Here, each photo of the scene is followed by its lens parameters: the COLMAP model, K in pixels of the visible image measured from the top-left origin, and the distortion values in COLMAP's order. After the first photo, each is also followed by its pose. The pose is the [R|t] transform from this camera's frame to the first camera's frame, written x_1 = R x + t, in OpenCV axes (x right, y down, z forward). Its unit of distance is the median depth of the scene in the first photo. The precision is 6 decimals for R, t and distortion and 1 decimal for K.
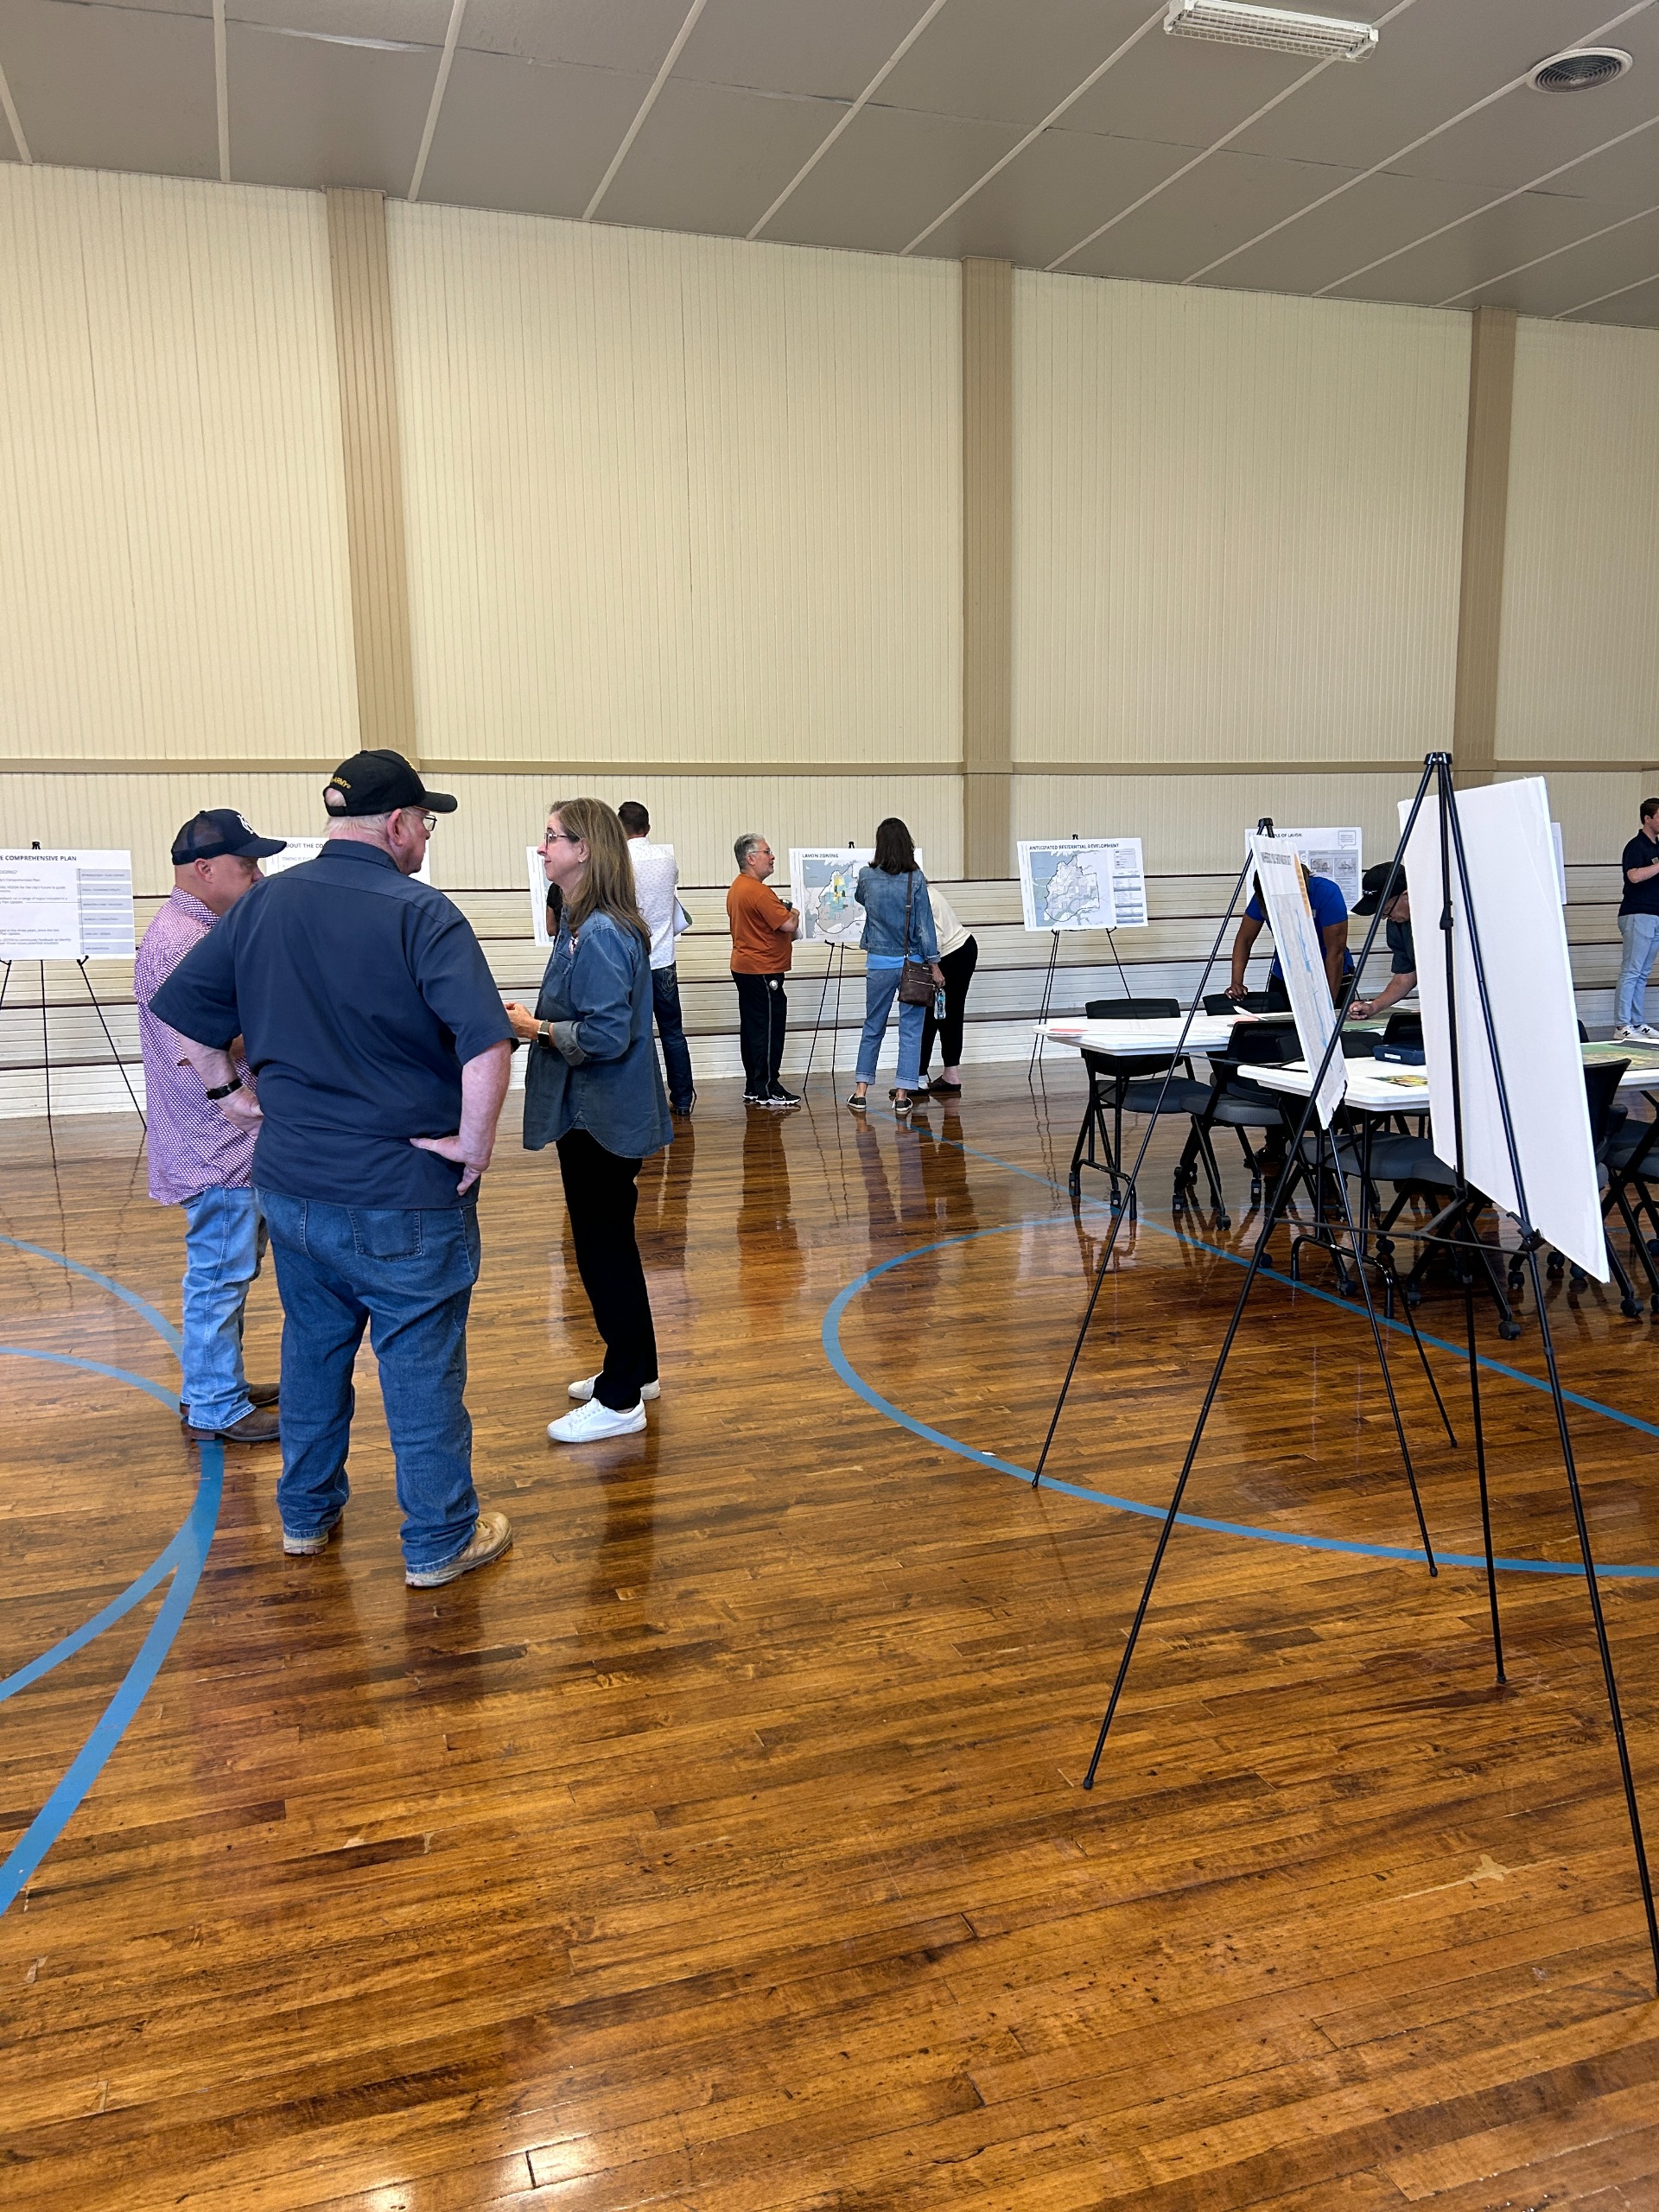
lens RADIAL K [[1667.3, 0, 832.7], [0, 1667.3, 1106.2], [0, 0, 1]] dist [0.012129, -0.022463]
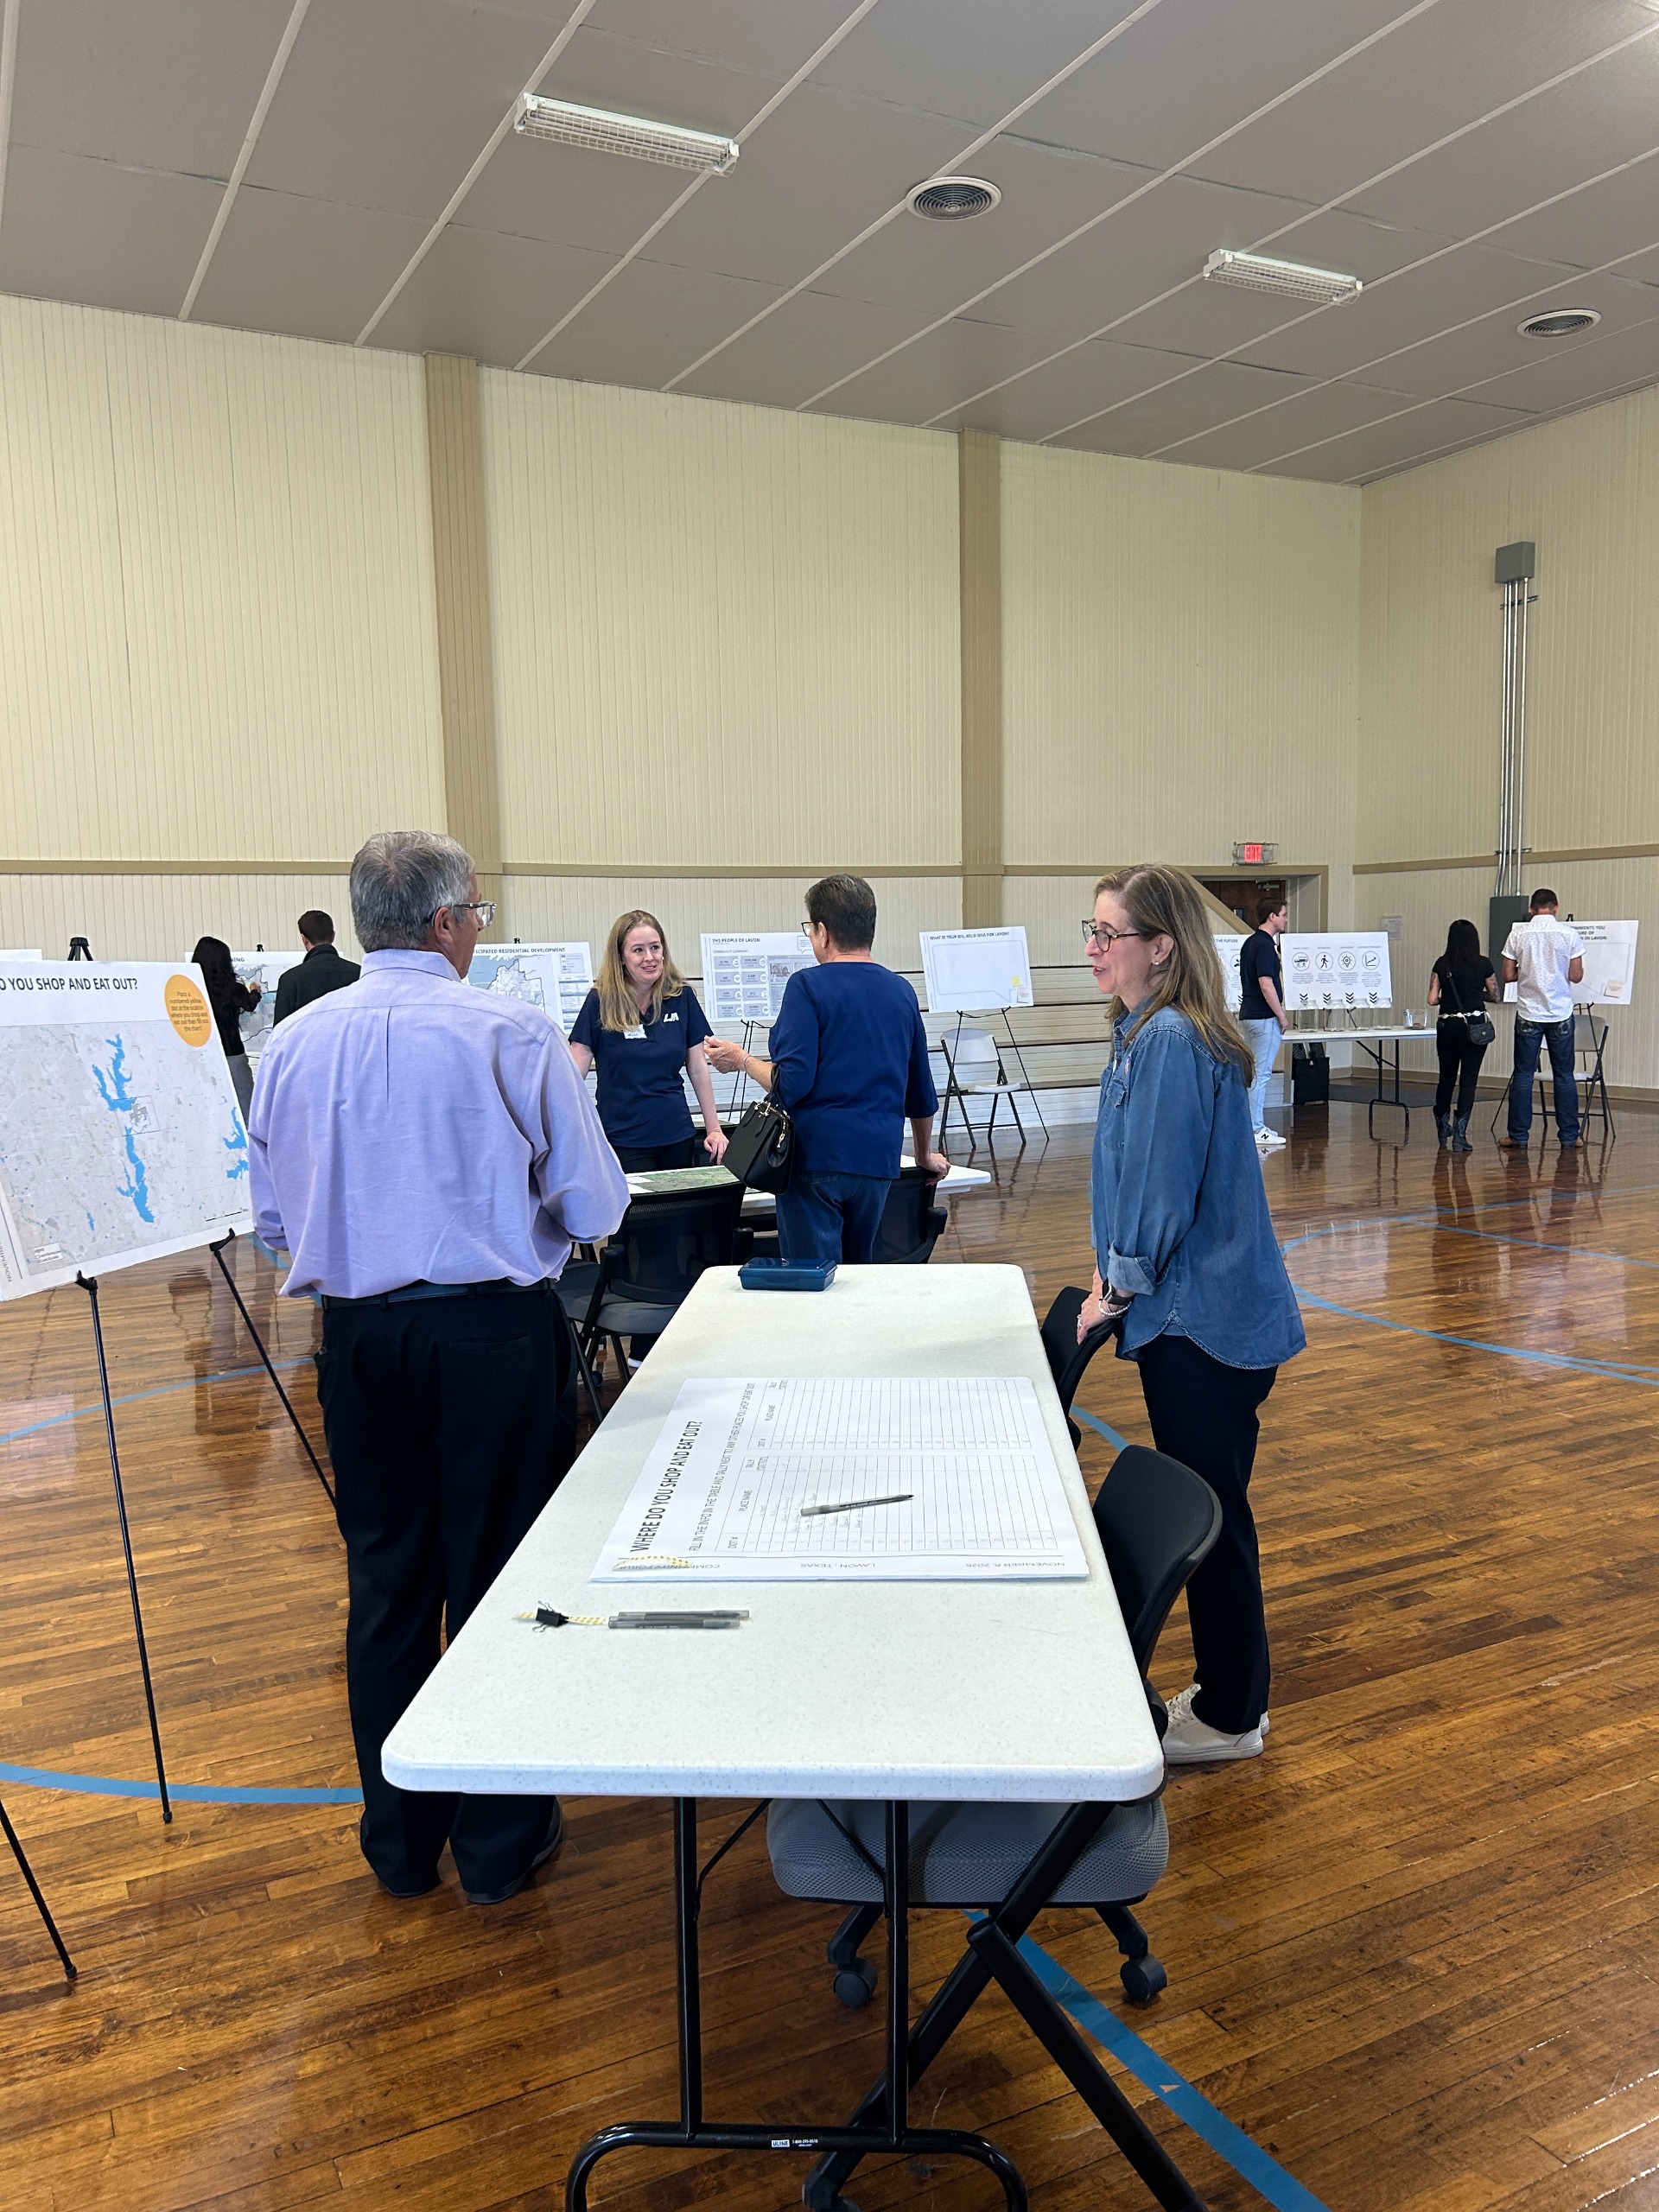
lens RADIAL K [[1667.3, 0, 848.5], [0, 1667.3, 1099.1], [0, 0, 1]] dist [0.012129, -0.022463]
pose [[0.987860, -0.013579, 0.154754, 0.166403], [0.023115, 0.997931, -0.059993, -0.007550], [-0.153619, 0.062842, 0.986130, 0.025343]]
